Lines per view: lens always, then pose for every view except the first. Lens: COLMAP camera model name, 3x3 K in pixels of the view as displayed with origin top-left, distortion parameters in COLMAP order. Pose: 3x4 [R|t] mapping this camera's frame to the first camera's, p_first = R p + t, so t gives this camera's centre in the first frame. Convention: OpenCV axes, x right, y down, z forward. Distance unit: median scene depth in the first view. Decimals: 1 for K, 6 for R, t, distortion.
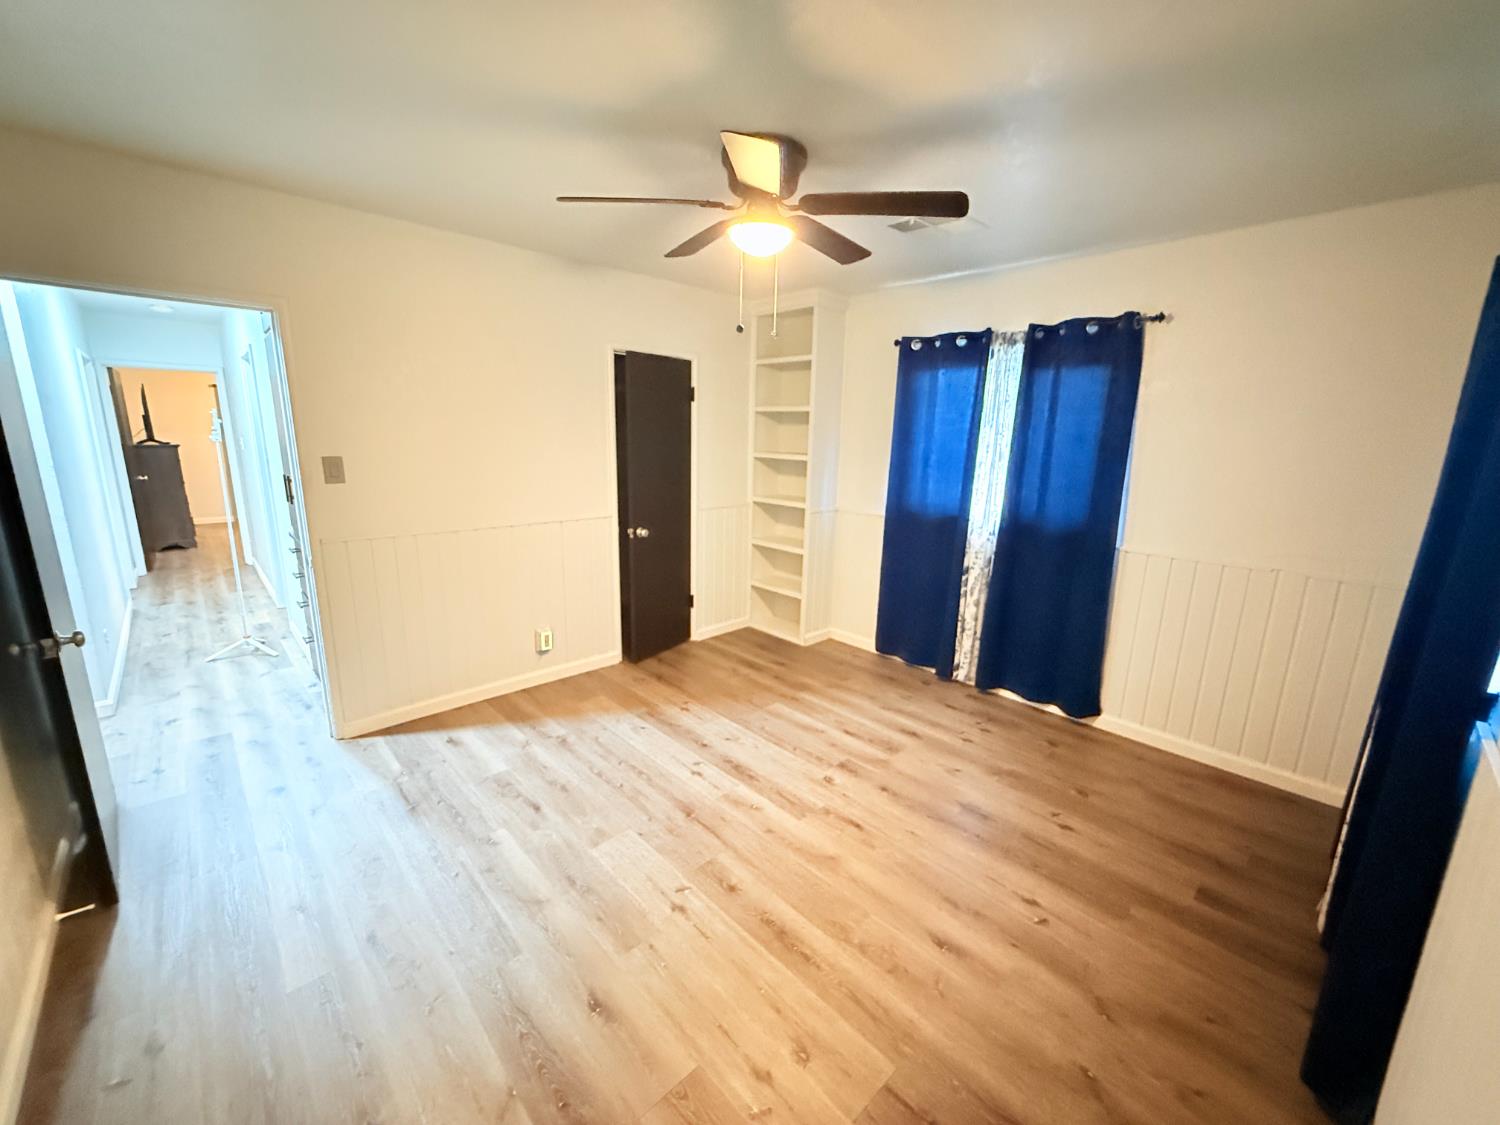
lens RADIAL K [[593.9, 0, 745.3], [0, 593.9, 561.0], [0, 0, 1]] dist [-0.001234, -0.000326]
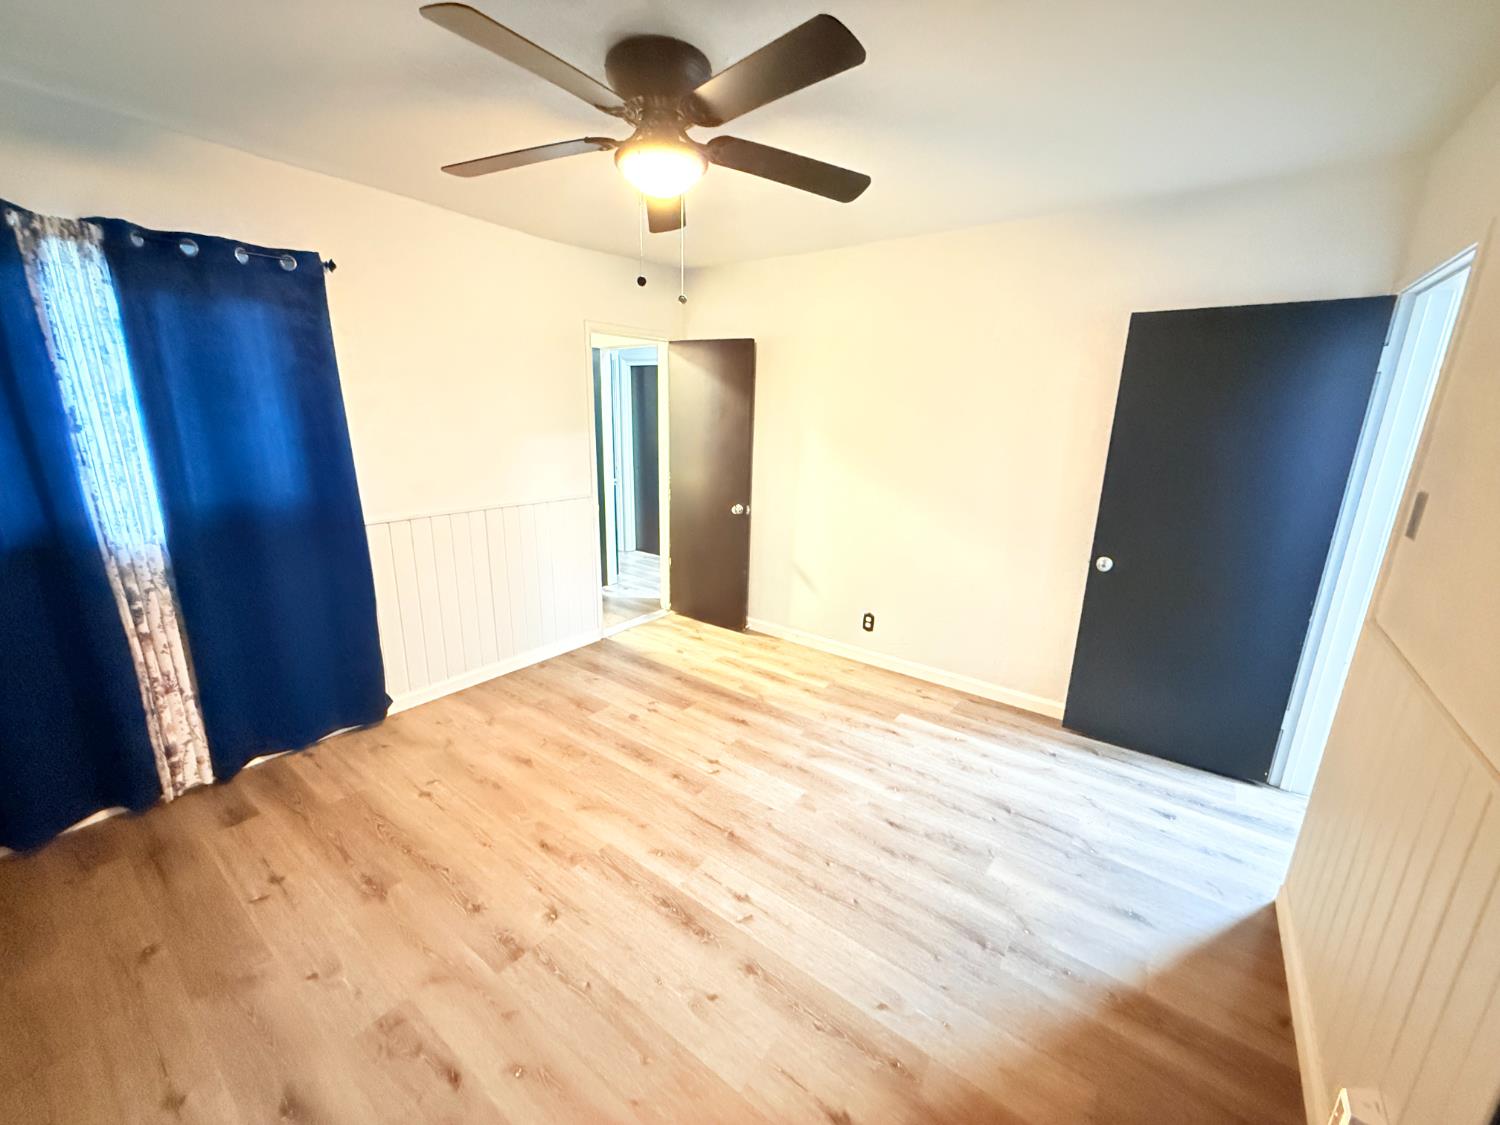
lens RADIAL K [[593.9, 0, 745.3], [0, 593.9, 561.0], [0, 0, 1]] dist [-0.001234, -0.000326]
pose [[-0.984854, -0.003343, -0.173351, 0.042658], [-0.080884, 0.893212, 0.442300, -0.345589], [0.153361, 0.449623, -0.879954, 1.562883]]
